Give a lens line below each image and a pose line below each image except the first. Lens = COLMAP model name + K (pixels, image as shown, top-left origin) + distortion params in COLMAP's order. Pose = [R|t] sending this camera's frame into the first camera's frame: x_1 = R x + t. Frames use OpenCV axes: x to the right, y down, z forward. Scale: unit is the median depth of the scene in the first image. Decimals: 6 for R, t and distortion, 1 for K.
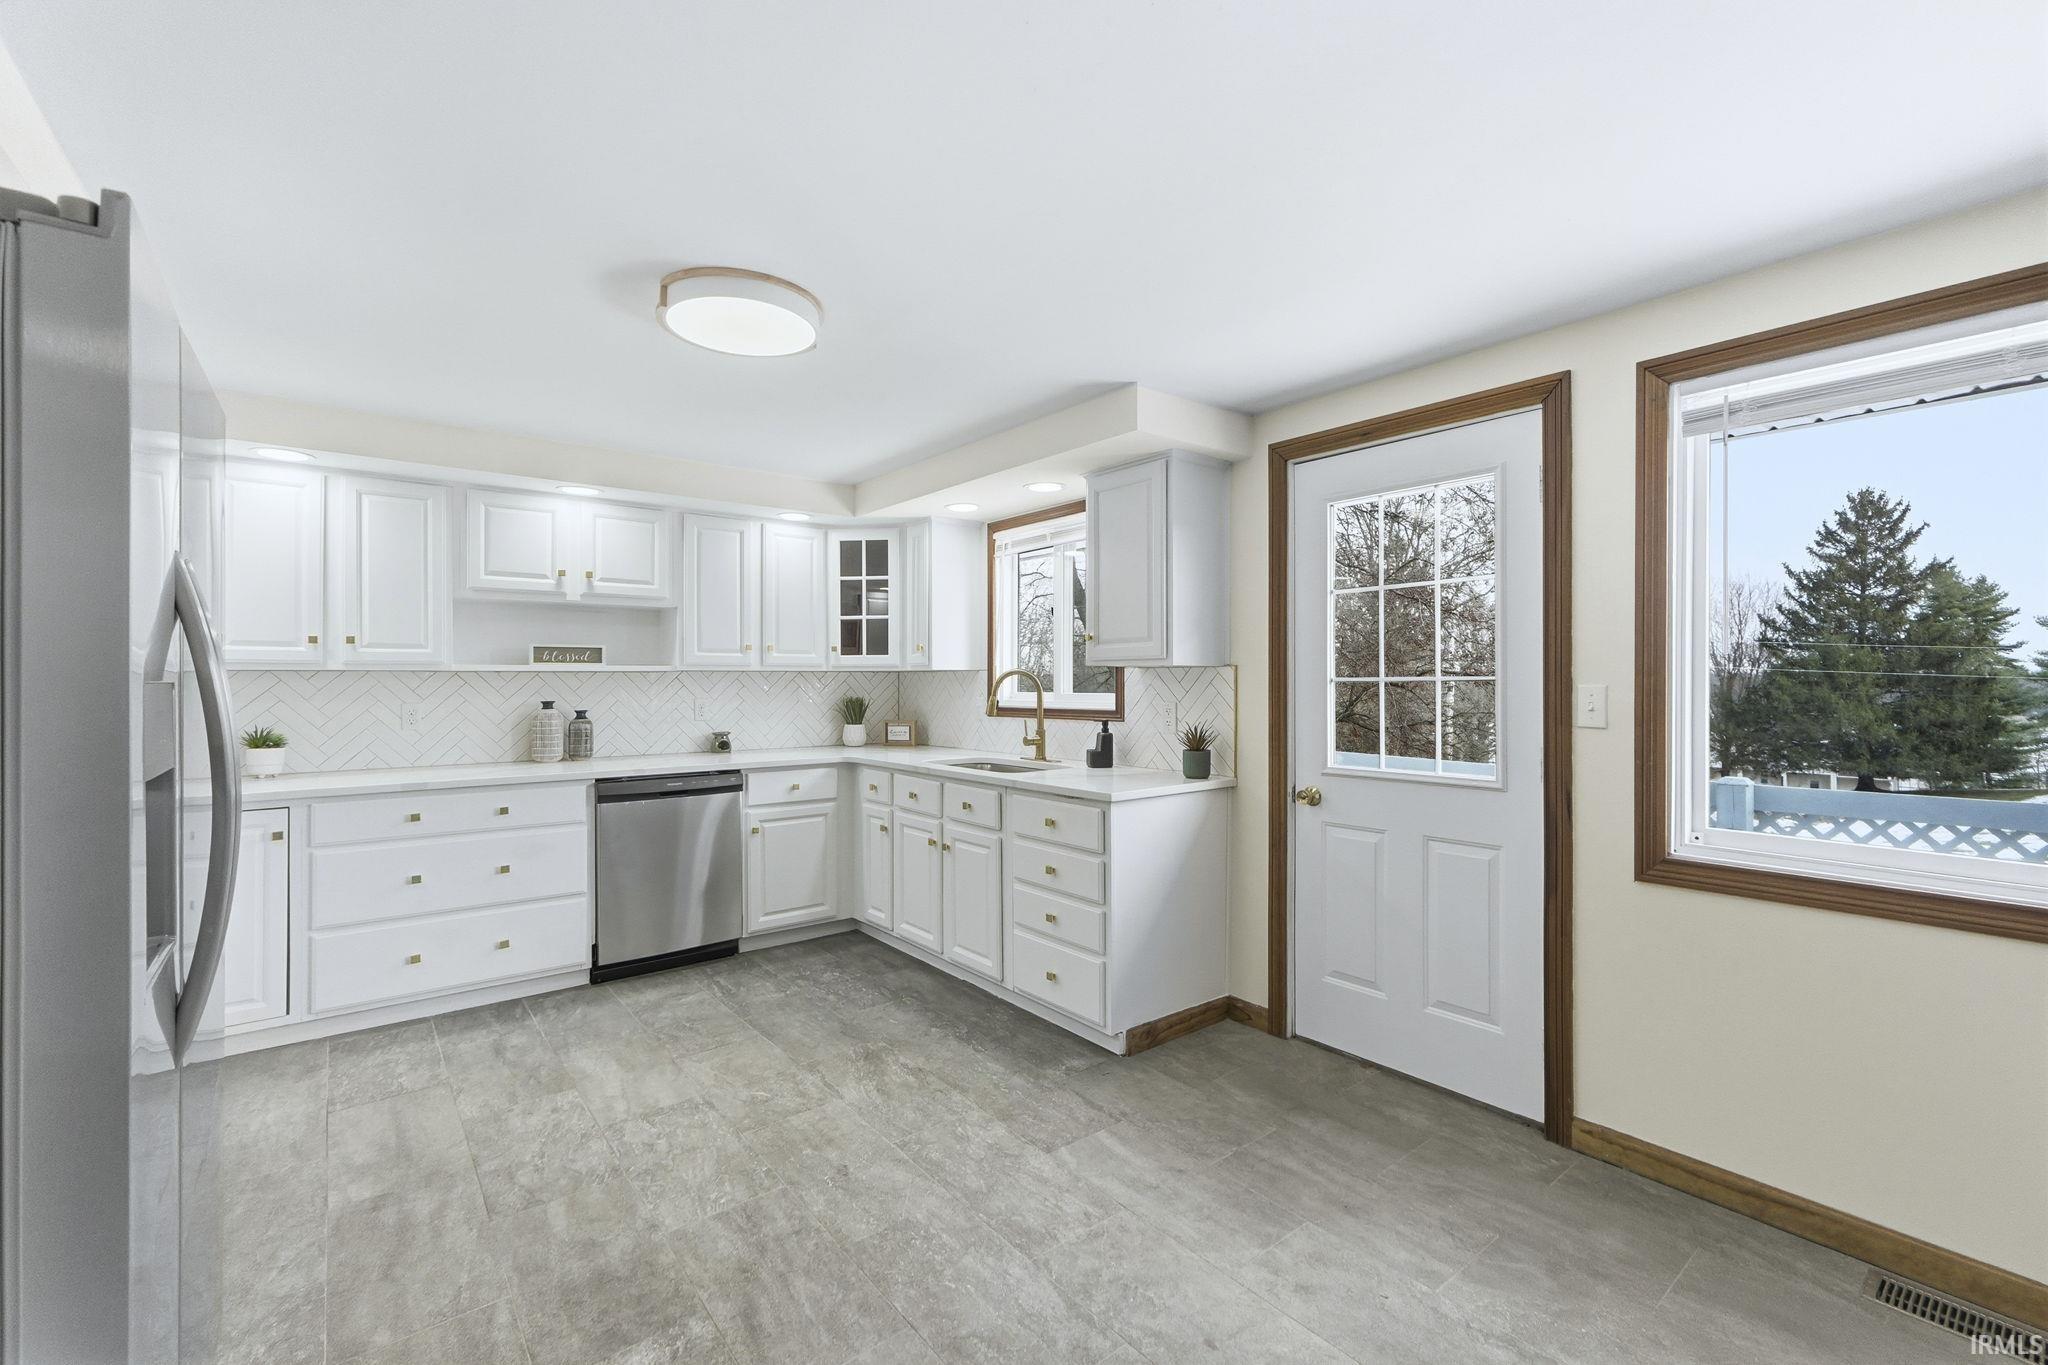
lens RADIAL K [[864.1, 0, 1027.2], [0, 864.1, 676.4], [0, 0, 1]] dist [-0.000558, 0.000661]
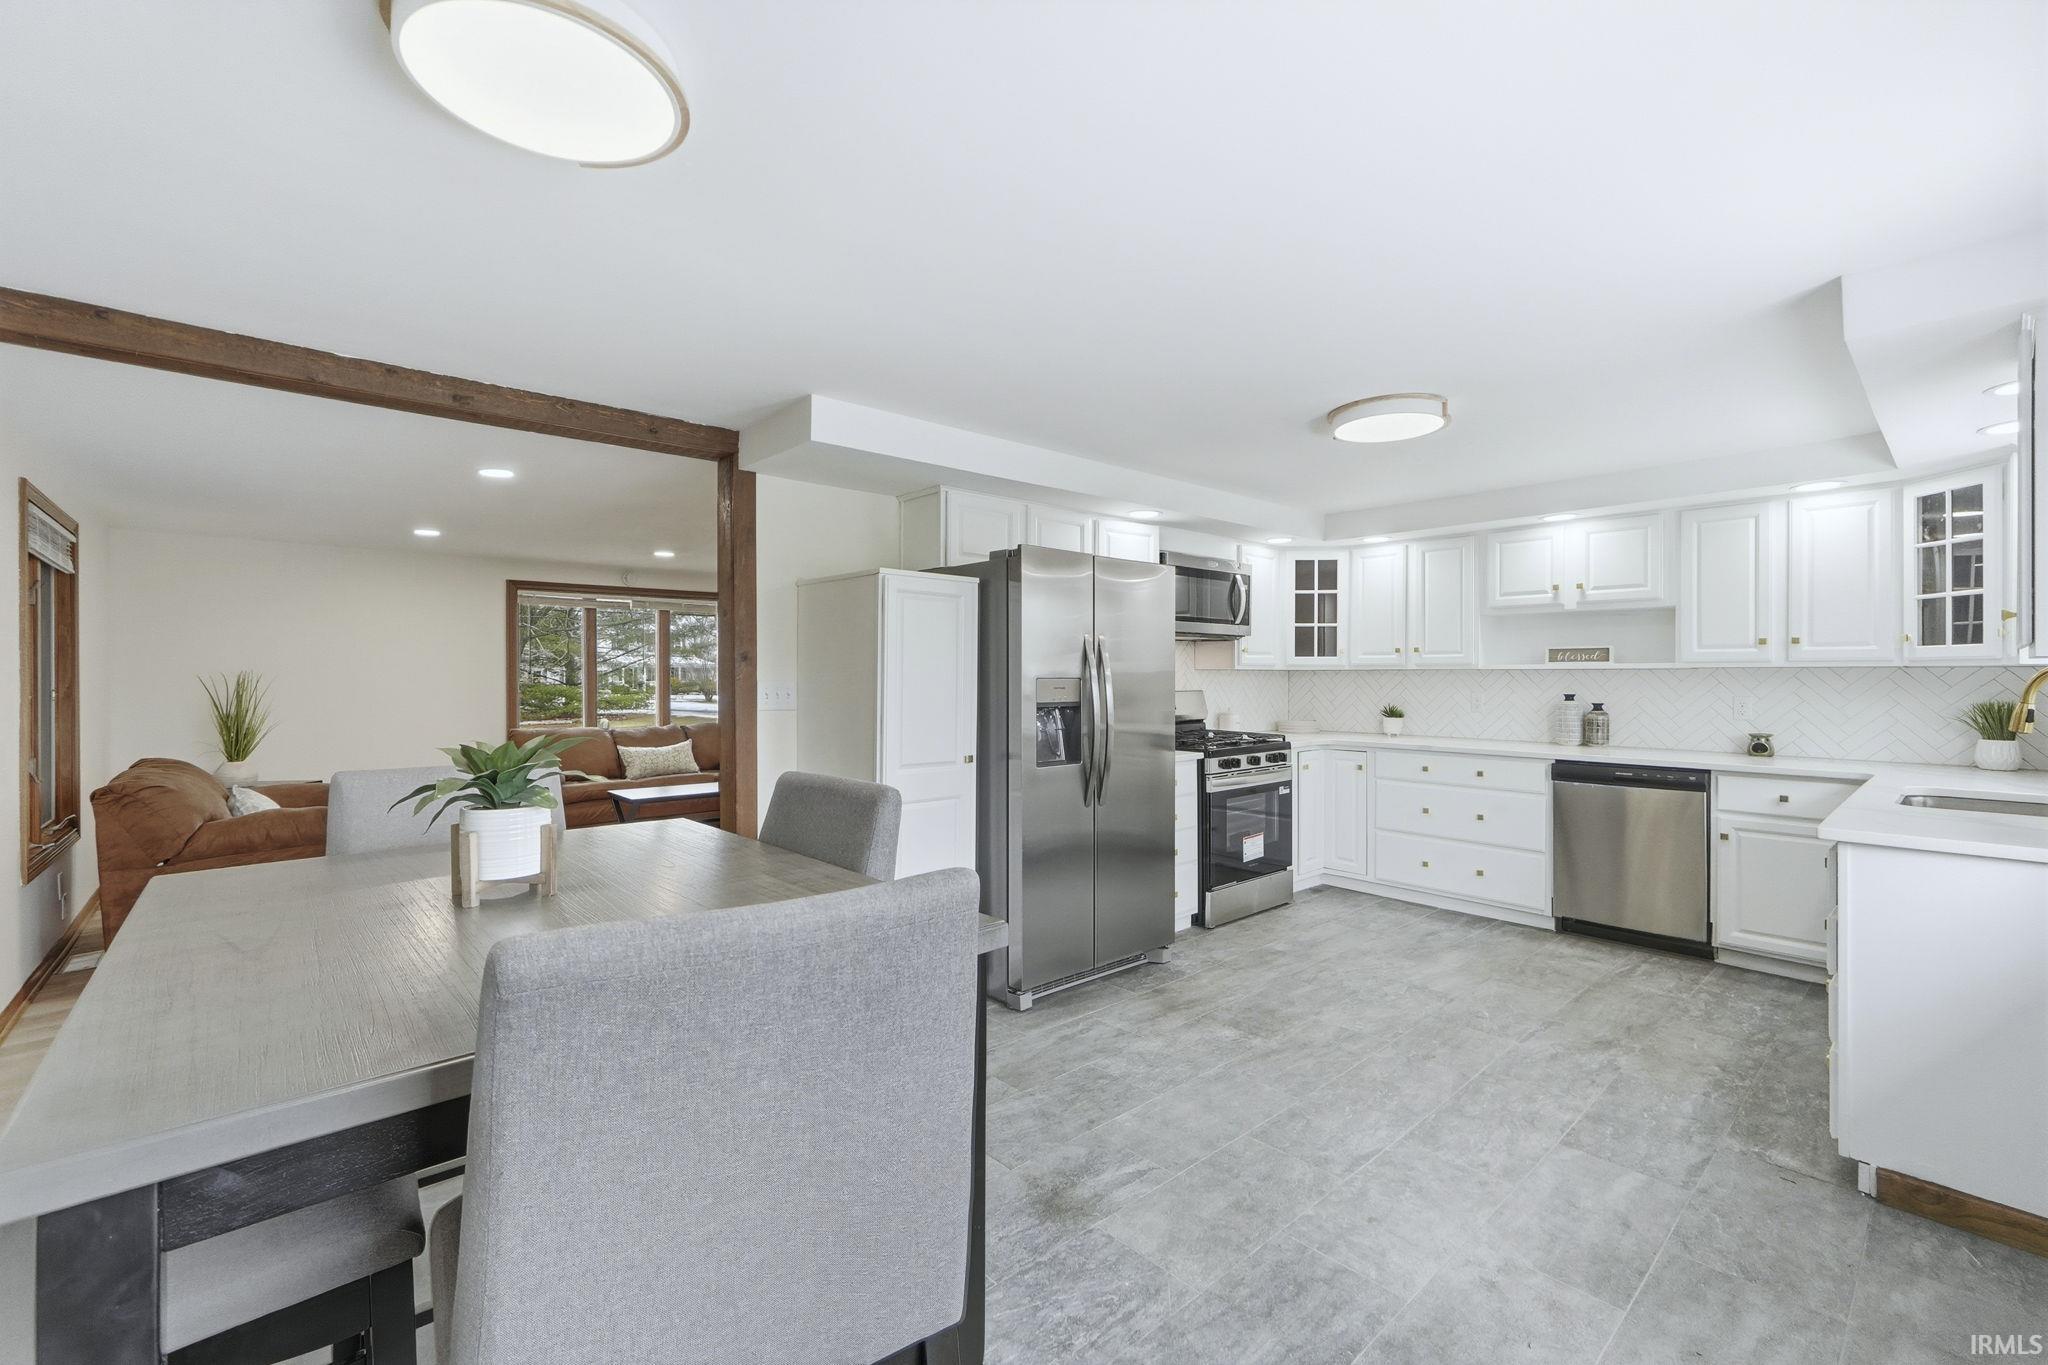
lens RADIAL K [[869.4, 0, 1019.9], [0, 869.4, 673.4], [0, 0, 1]] dist [0.000890, -0.000002]
pose [[0.046852, 0.000774, -0.998902, 0.706739], [0.002189, 0.999997, 0.000878, -0.003061], [0.998899, -0.002228, 0.046850, 0.220118]]
